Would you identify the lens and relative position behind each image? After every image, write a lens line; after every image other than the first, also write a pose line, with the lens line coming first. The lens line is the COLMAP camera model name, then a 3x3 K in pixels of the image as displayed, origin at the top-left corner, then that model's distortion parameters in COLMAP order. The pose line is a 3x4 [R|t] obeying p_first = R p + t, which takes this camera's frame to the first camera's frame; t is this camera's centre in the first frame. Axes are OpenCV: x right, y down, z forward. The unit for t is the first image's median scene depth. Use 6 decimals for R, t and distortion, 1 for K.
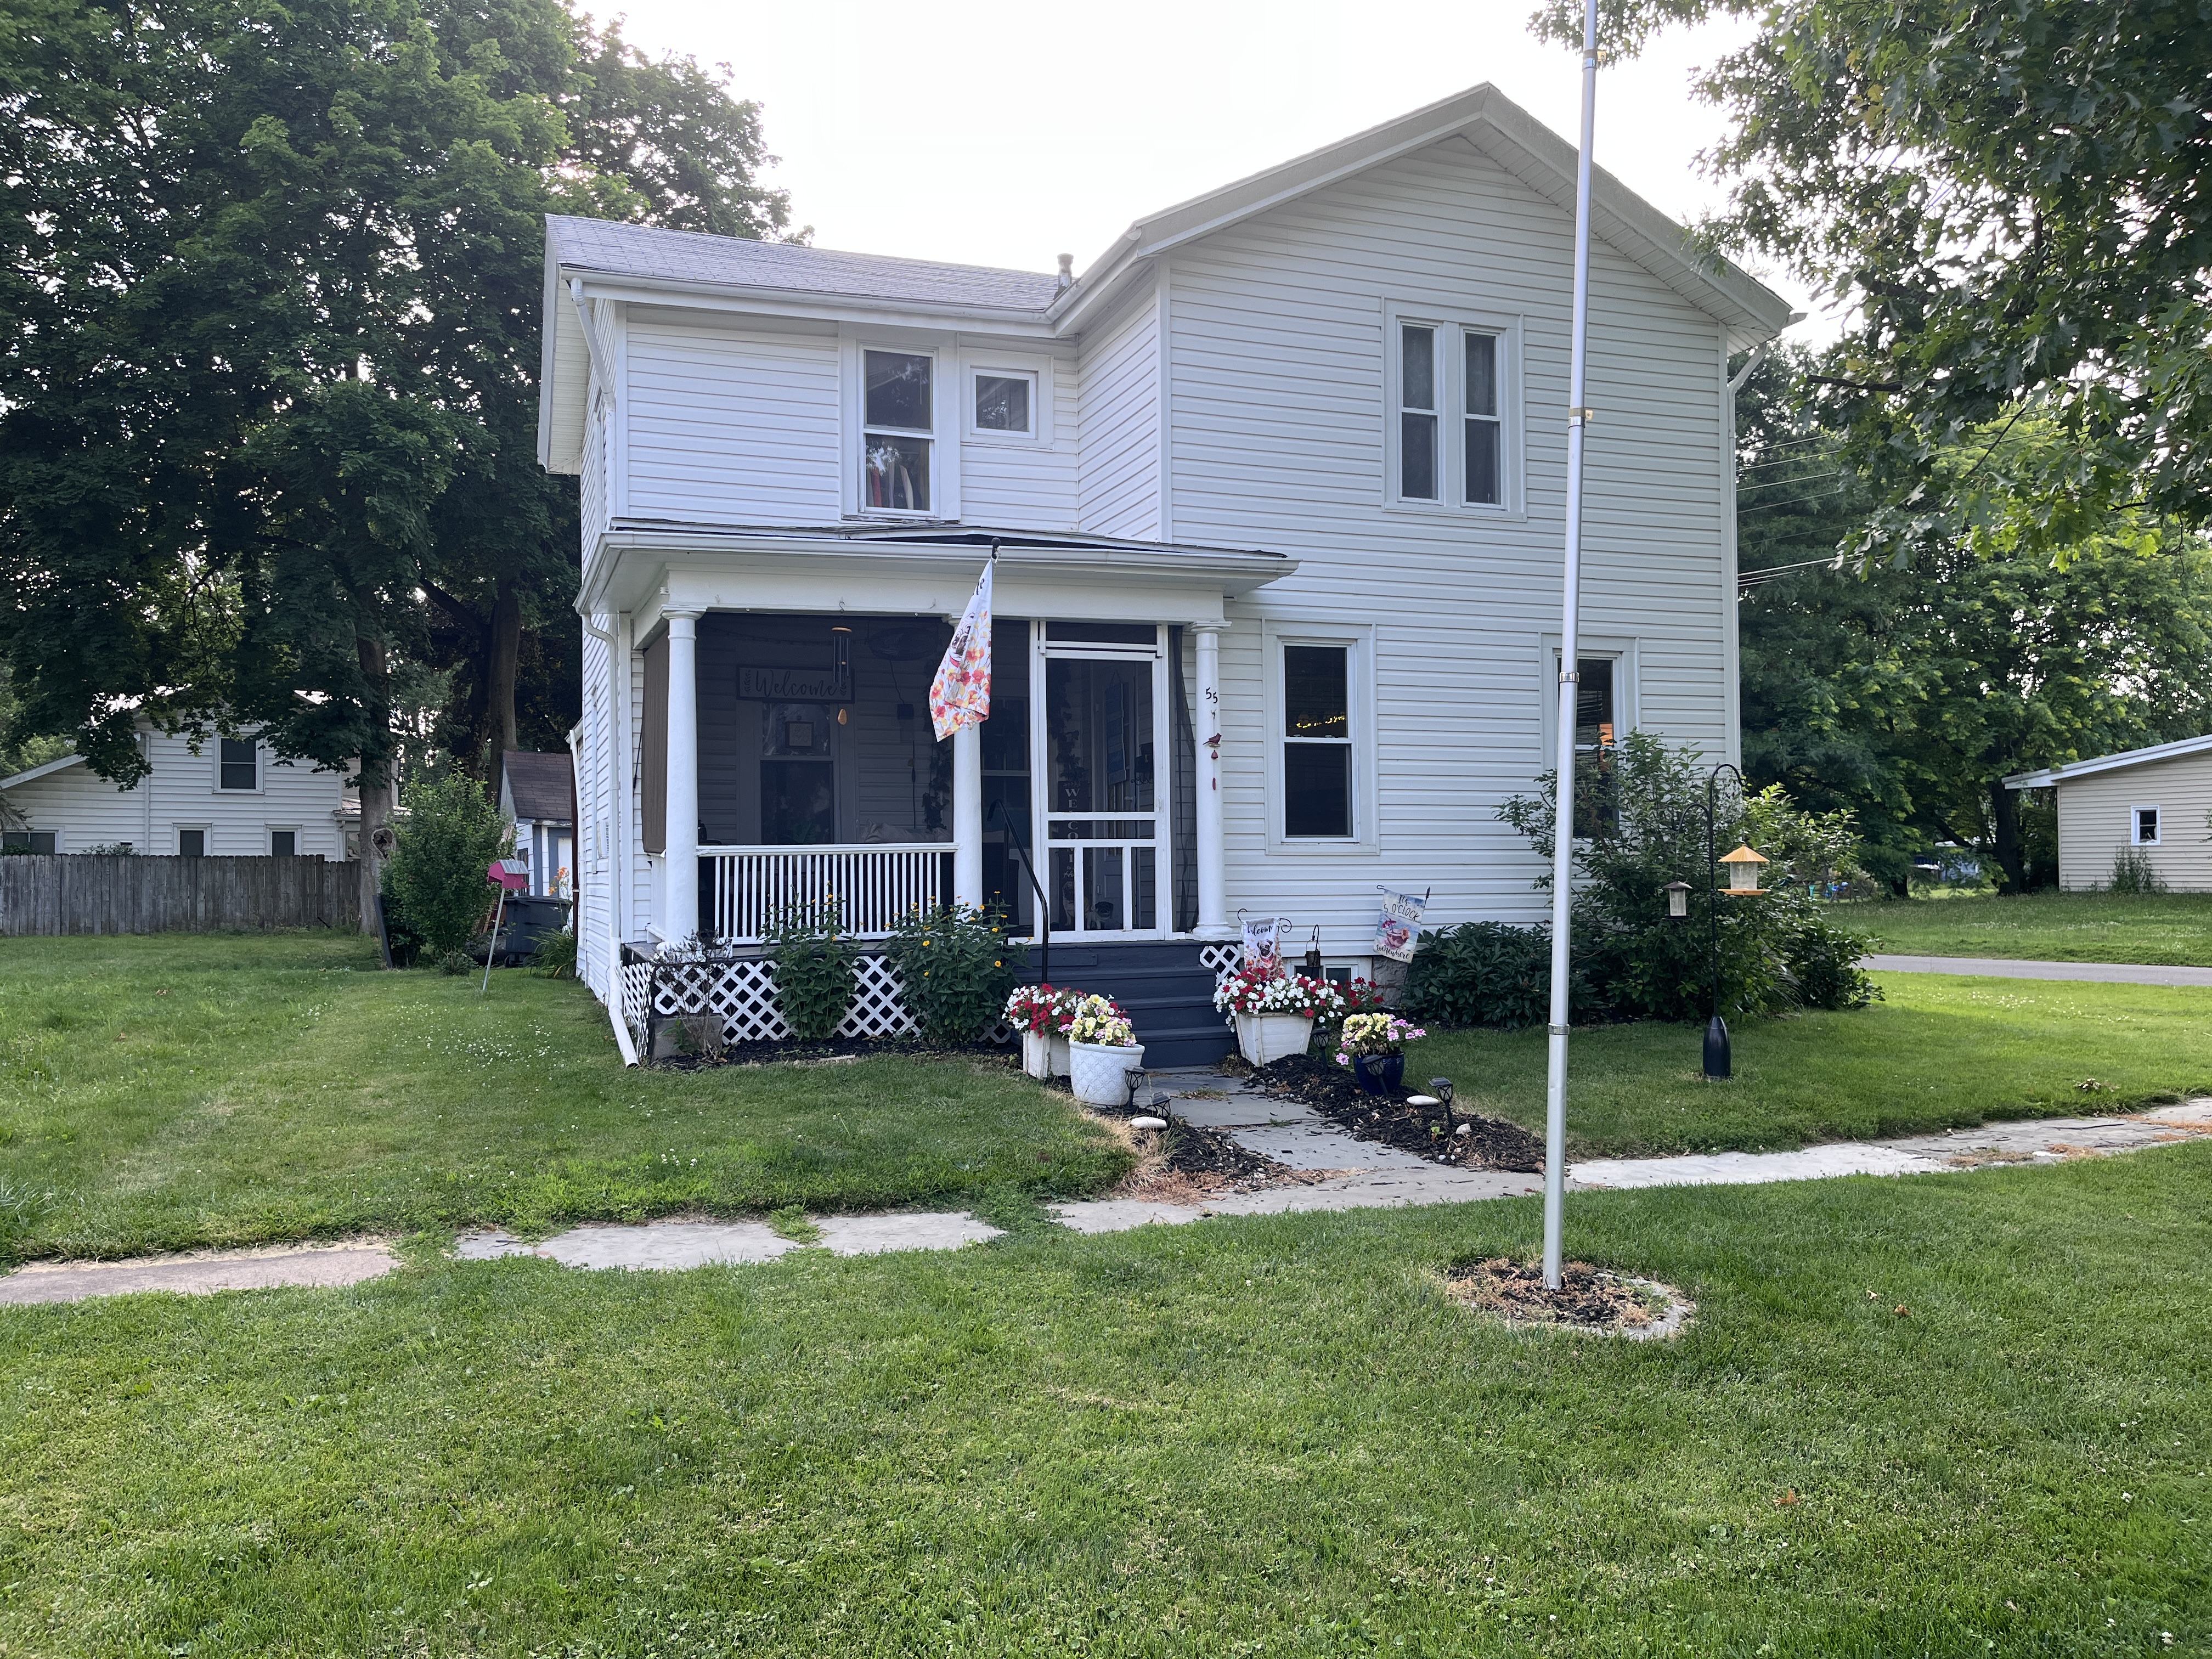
lens RADIAL K [[1674.4, 0, 1114.1], [0, 1674.4, 851.6], [0, 0, 1]] dist [0.078219, -0.116647]
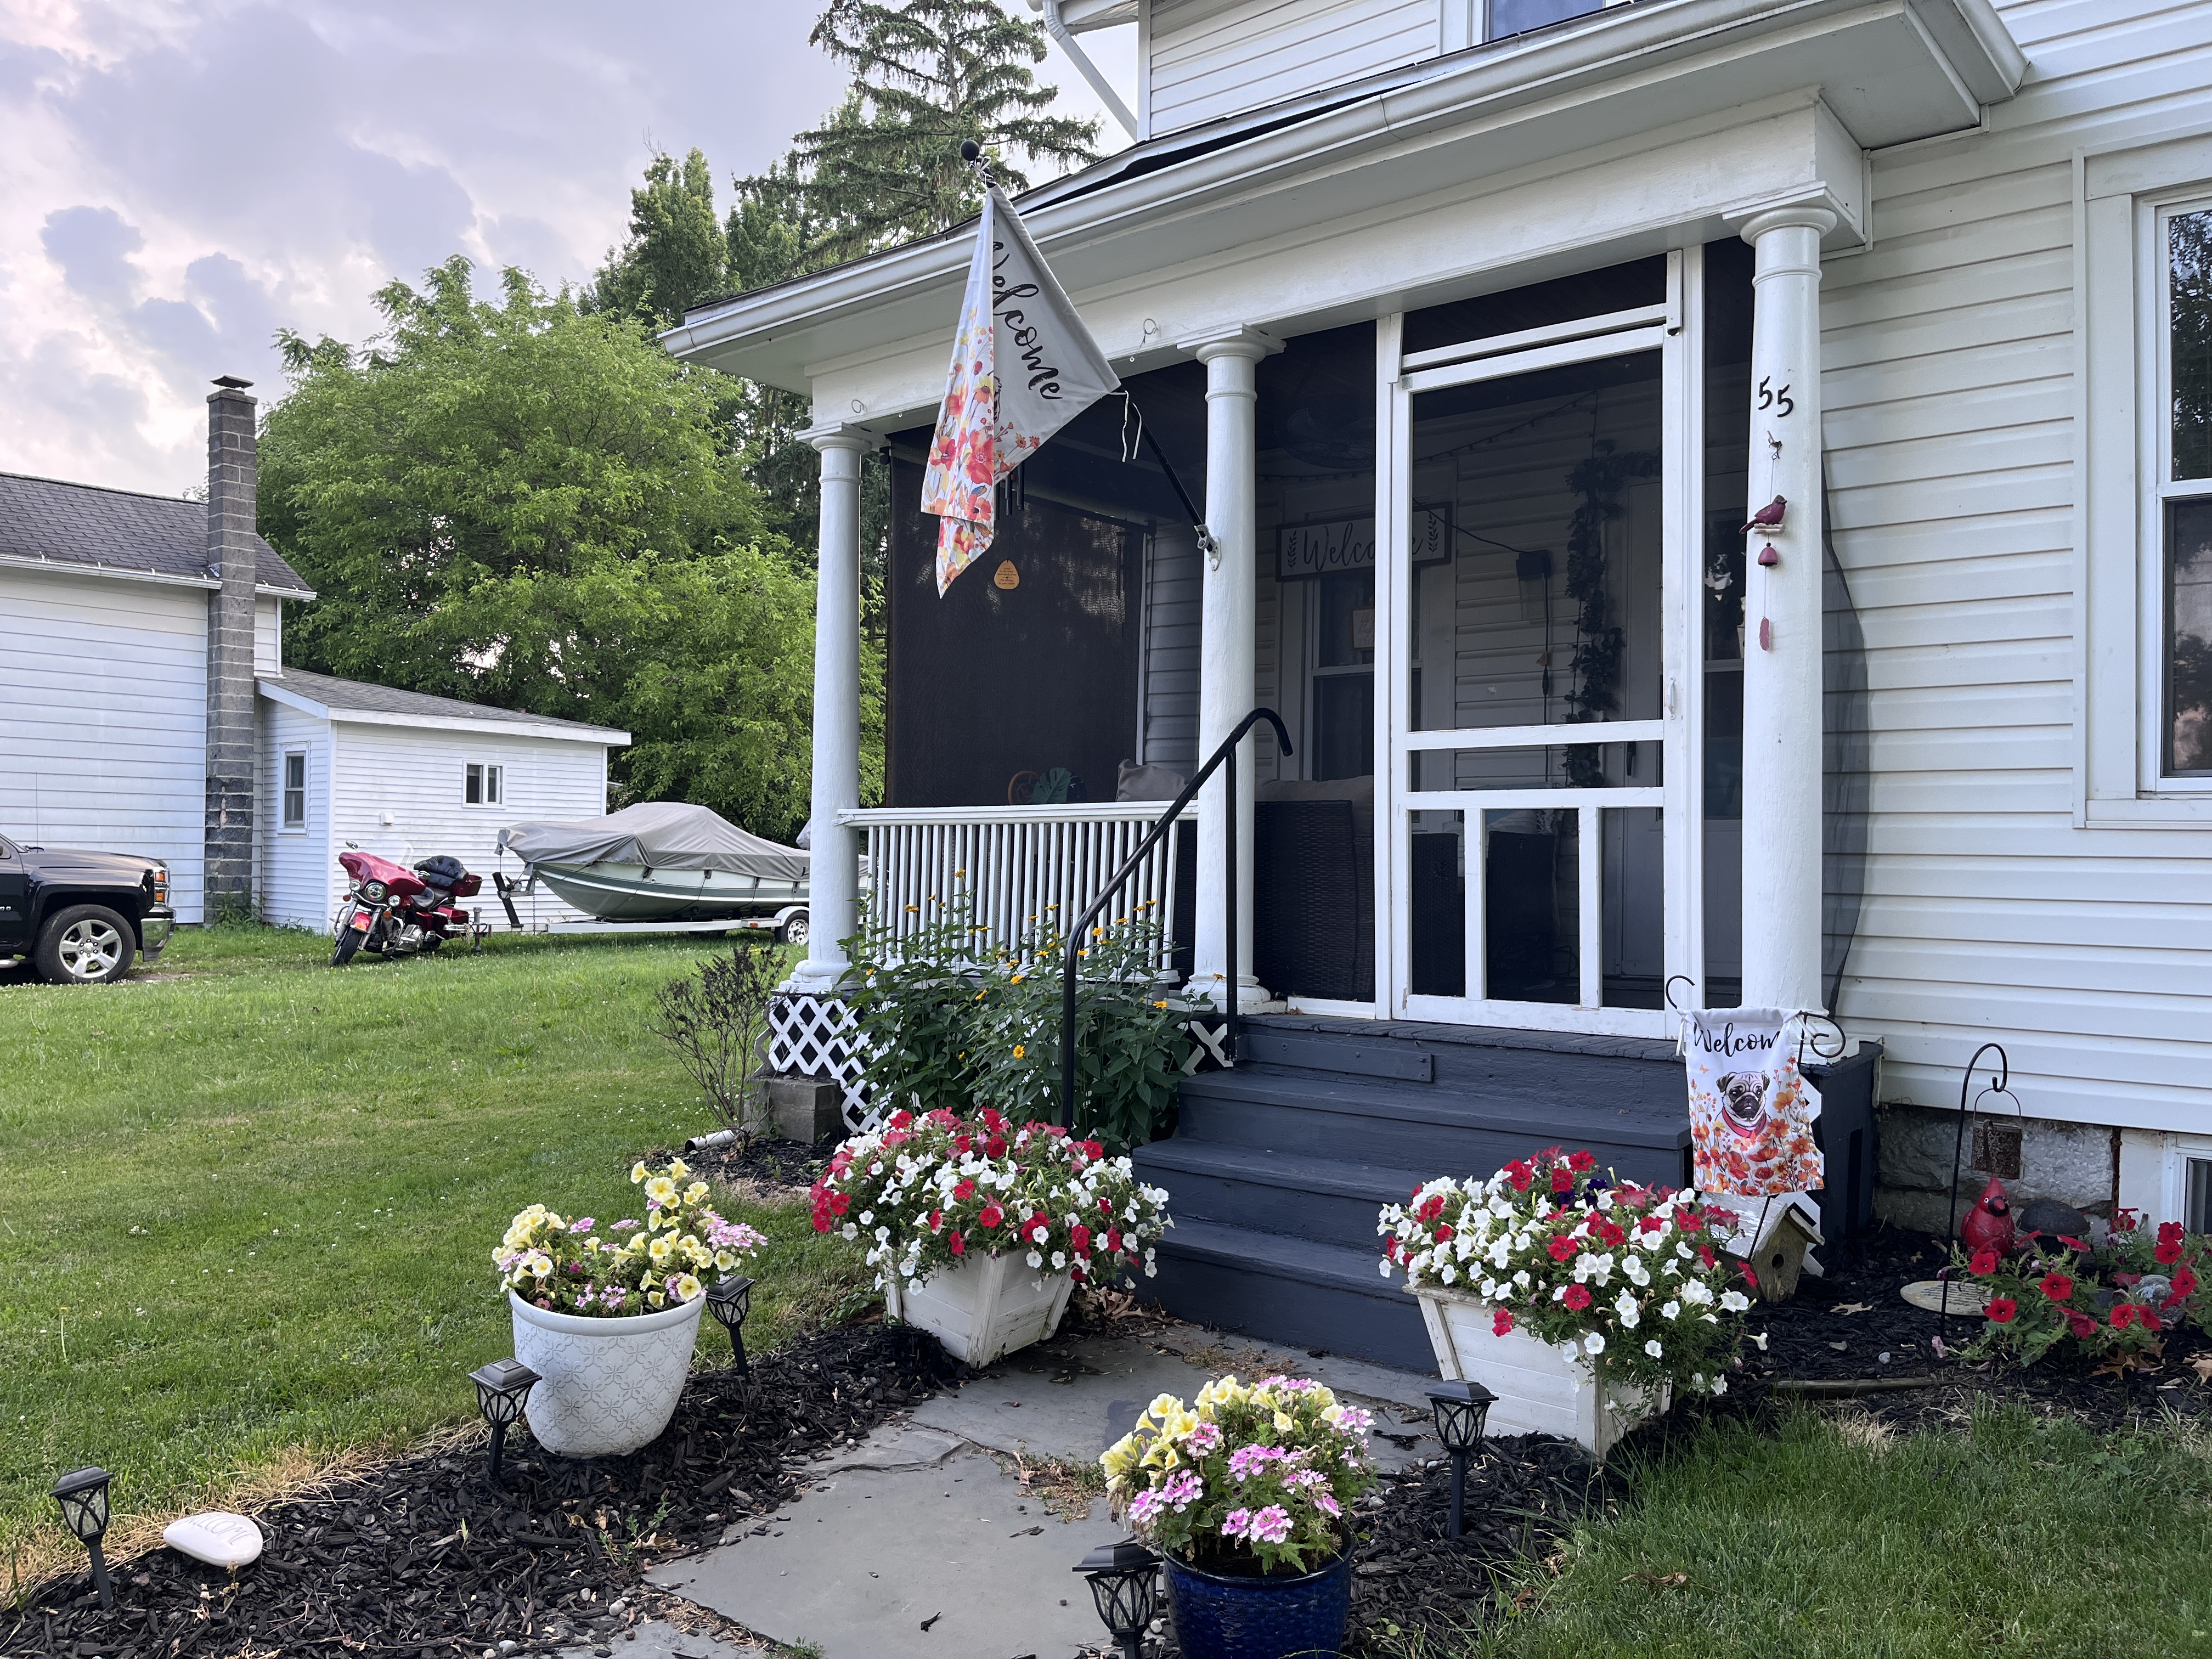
lens RADIAL K [[1674.4, 0, 1114.1], [0, 1674.4, 851.6], [0, 0, 1]] dist [0.078219, -0.116647]
pose [[0.521292, 0.013822, -0.853267, 0.308913], [-0.012551, 0.999885, 0.008529, 0.006212], [0.853286, 0.006264, 0.521405, 0.691268]]
